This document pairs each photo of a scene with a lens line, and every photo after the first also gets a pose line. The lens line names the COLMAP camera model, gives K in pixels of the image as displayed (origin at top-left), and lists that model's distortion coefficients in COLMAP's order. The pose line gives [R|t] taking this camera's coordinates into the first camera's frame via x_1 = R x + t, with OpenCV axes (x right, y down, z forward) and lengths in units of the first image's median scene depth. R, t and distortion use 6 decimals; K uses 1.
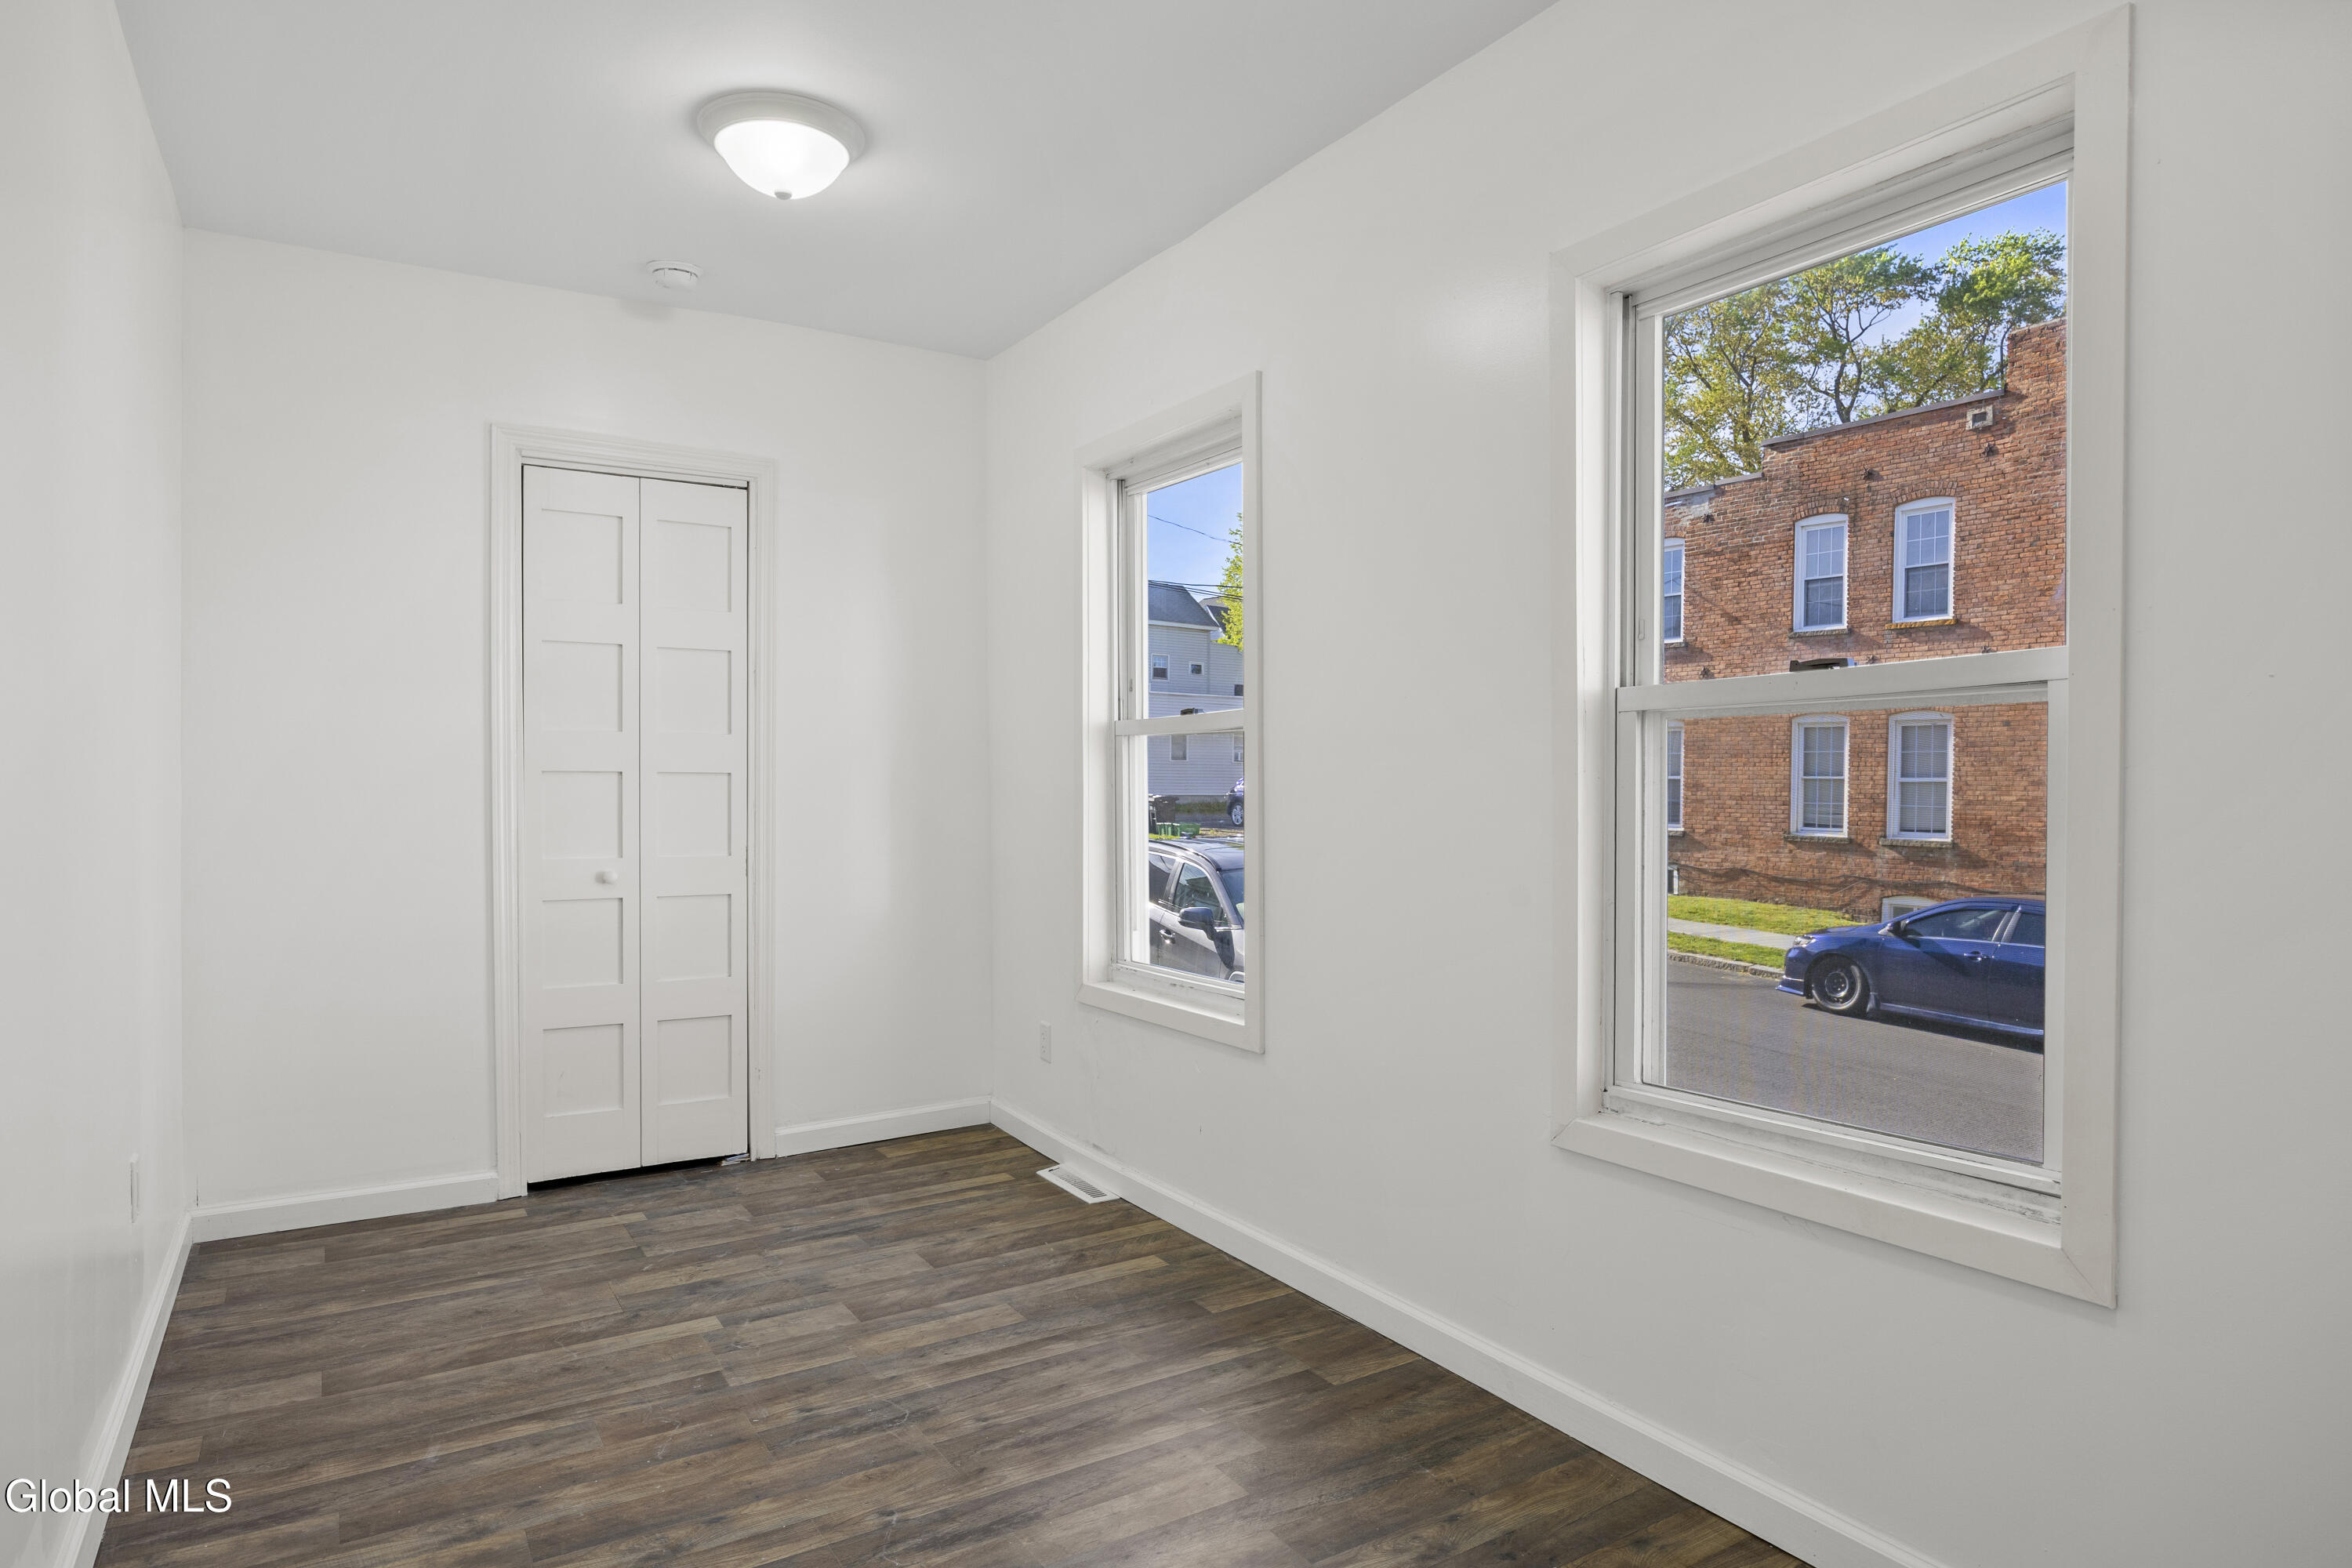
lens RADIAL K [[1406.0, 0, 1176.0], [0, 1406.0, 784.0], [0, 0, 1]] dist [0.001272, 0.000572]
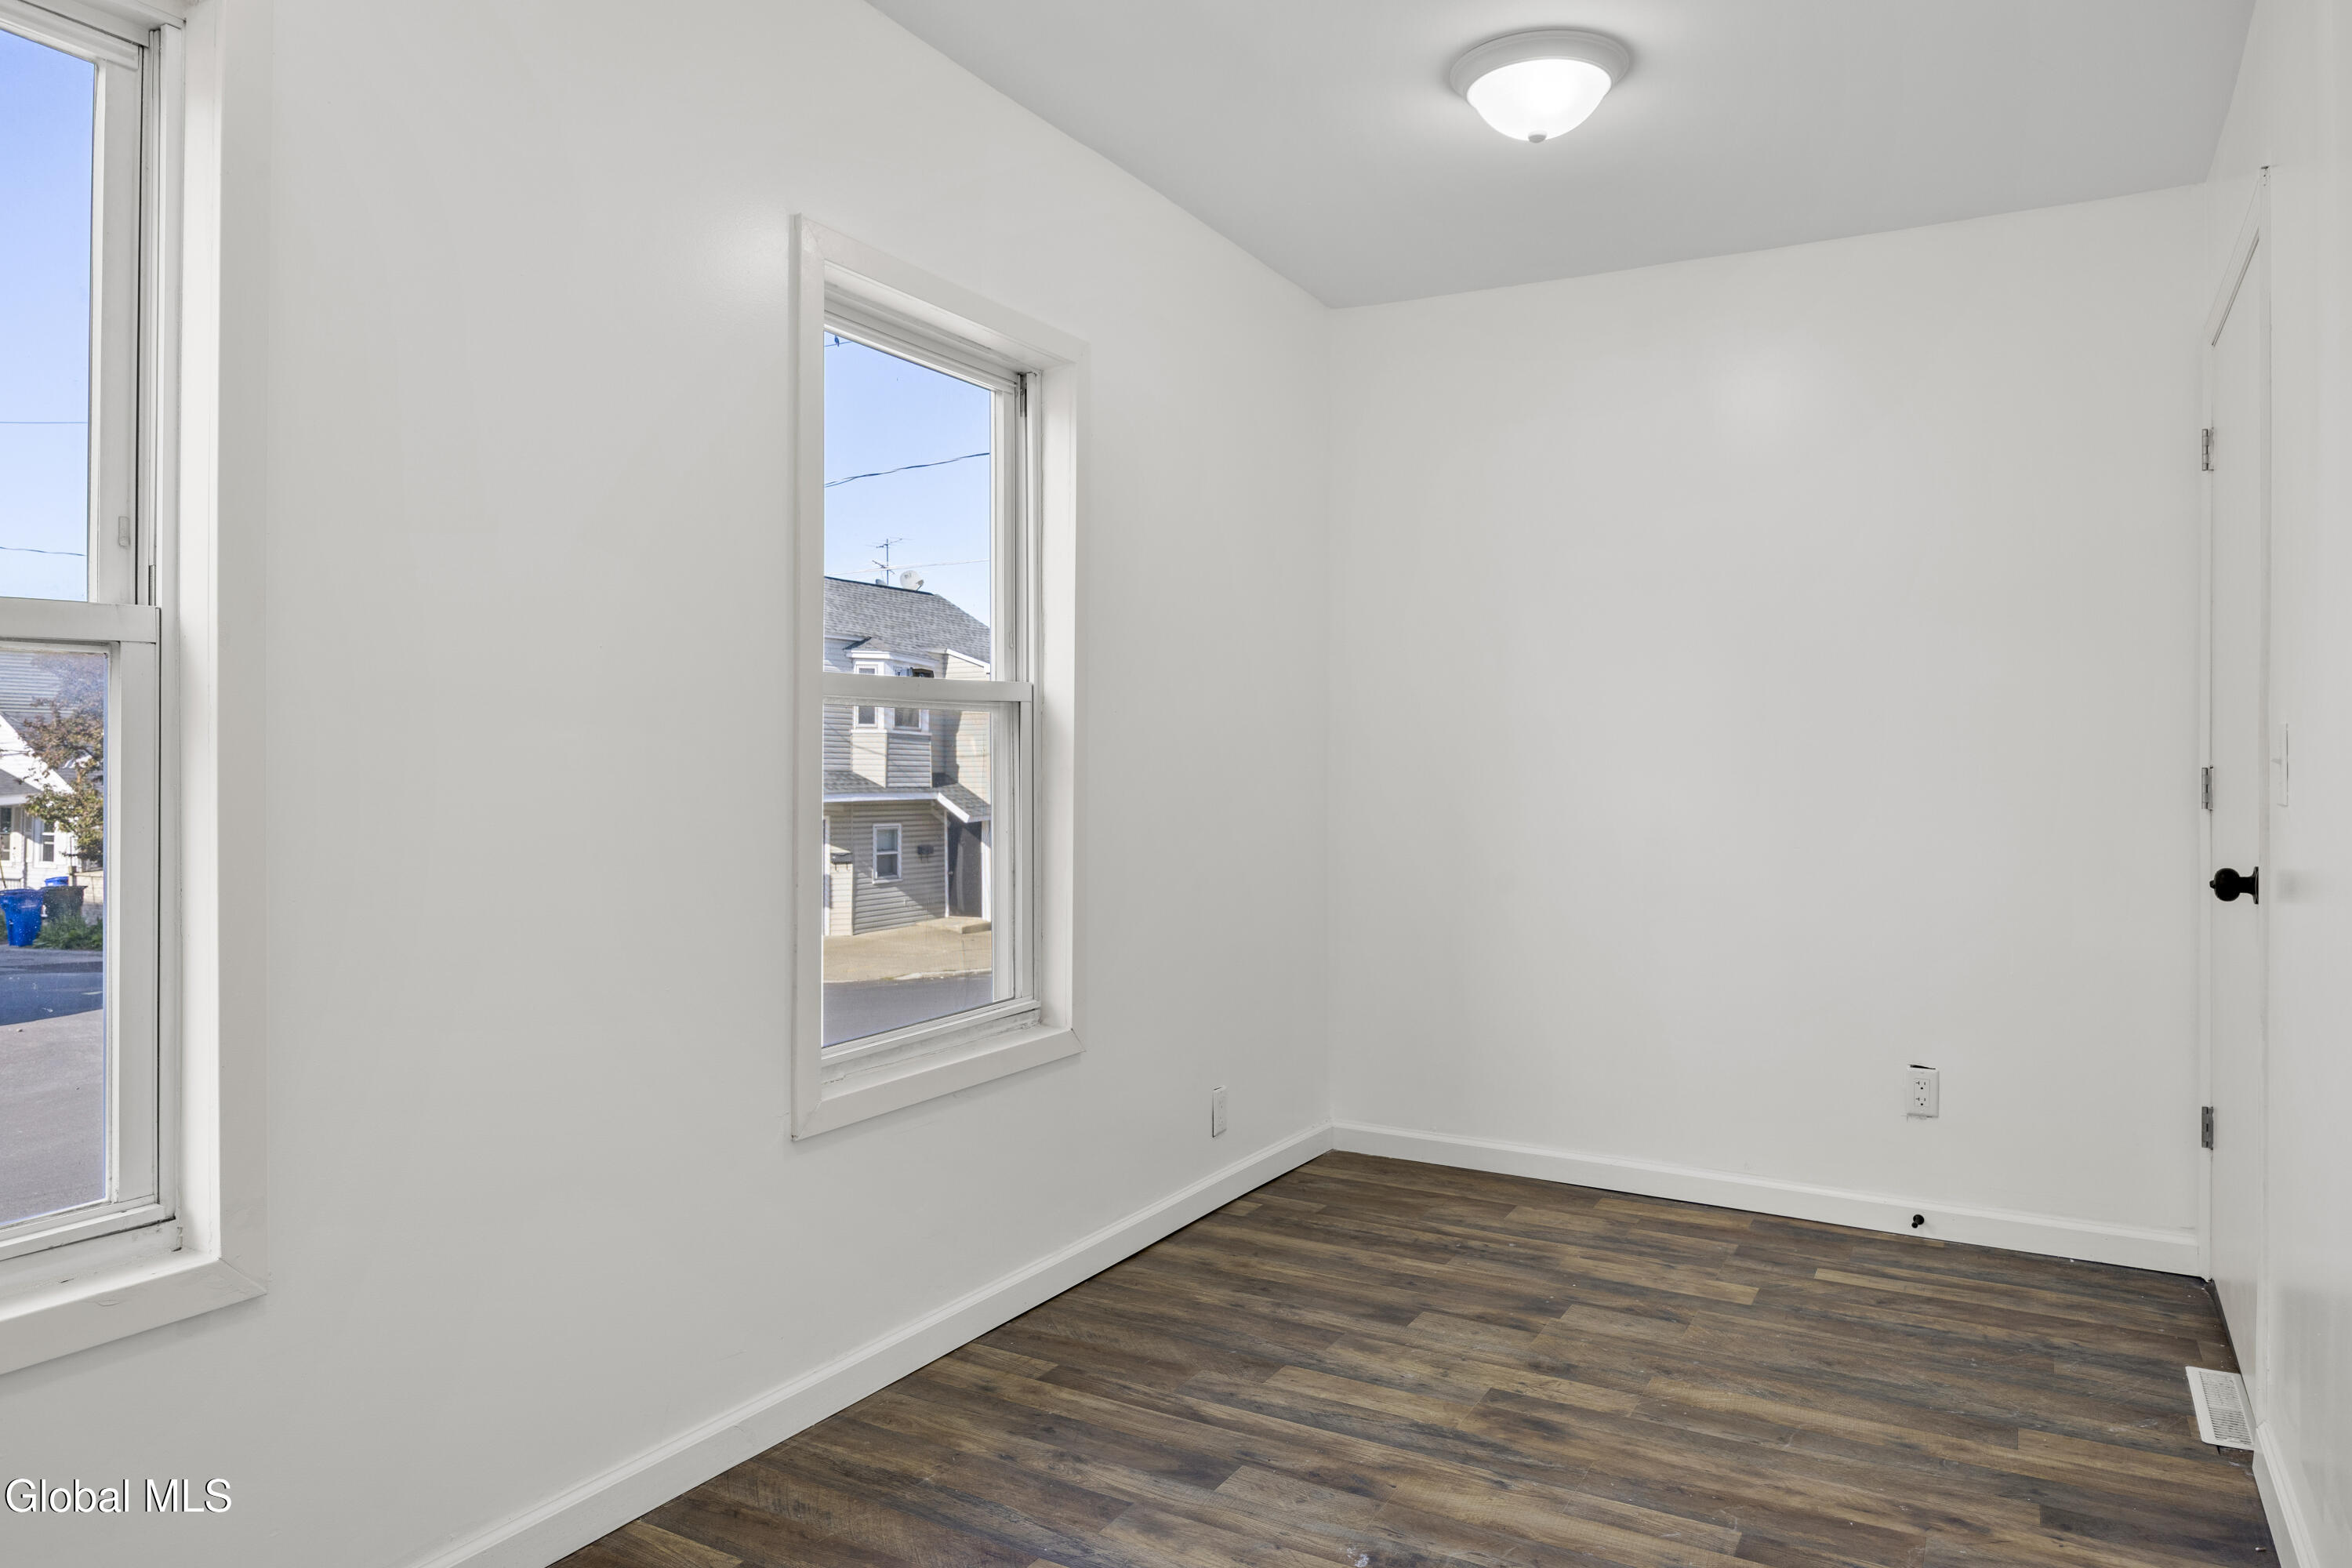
lens RADIAL K [[1515.8, 0, 1173.8], [0, 1515.8, 749.7], [0, 0, 1]] dist [0.004000, 0.001291]
pose [[-0.489834, 0.004365, 0.871805, -0.895205], [-0.000437, 0.999986, -0.005252, -0.007146], [-0.871816, -0.002954, -0.489825, 1.499979]]
